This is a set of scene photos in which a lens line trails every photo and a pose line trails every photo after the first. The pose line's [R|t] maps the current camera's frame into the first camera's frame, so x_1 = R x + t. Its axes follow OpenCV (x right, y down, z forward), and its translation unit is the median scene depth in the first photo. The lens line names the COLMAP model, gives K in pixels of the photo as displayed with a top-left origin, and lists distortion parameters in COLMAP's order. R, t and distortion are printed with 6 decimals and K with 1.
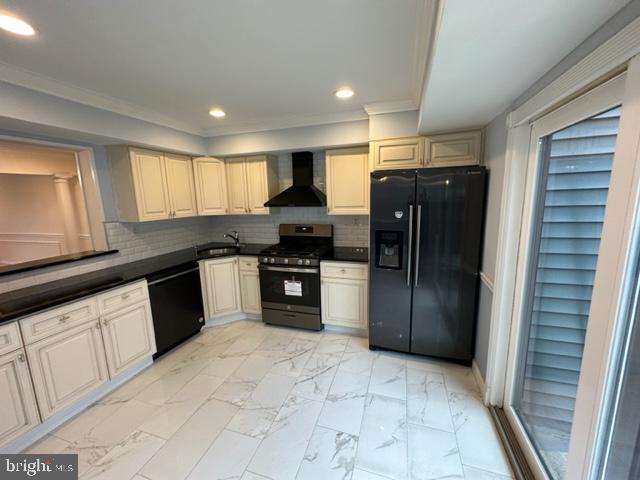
lens RADIAL K [[257.0, 0, 320.6], [0, 257.0, 240.7], [0, 0, 1]] dist [0.006599, -0.001011]
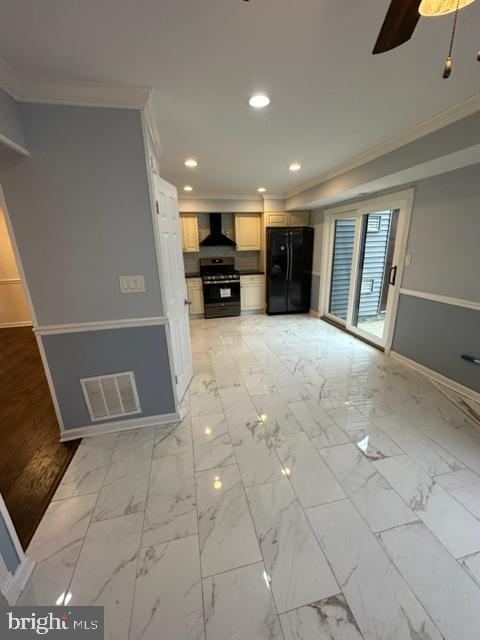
lens RADIAL K [[257.0, 0, 239.6], [0, 257.0, 319.5], [0, 0, 1]] dist [0.006599, -0.001011]
pose [[0.861786, -0.140506, 0.487425, -0.950394], [0.088658, 0.987804, 0.127994, 0.154344], [-0.499465, -0.067089, 0.863733, -0.627468]]
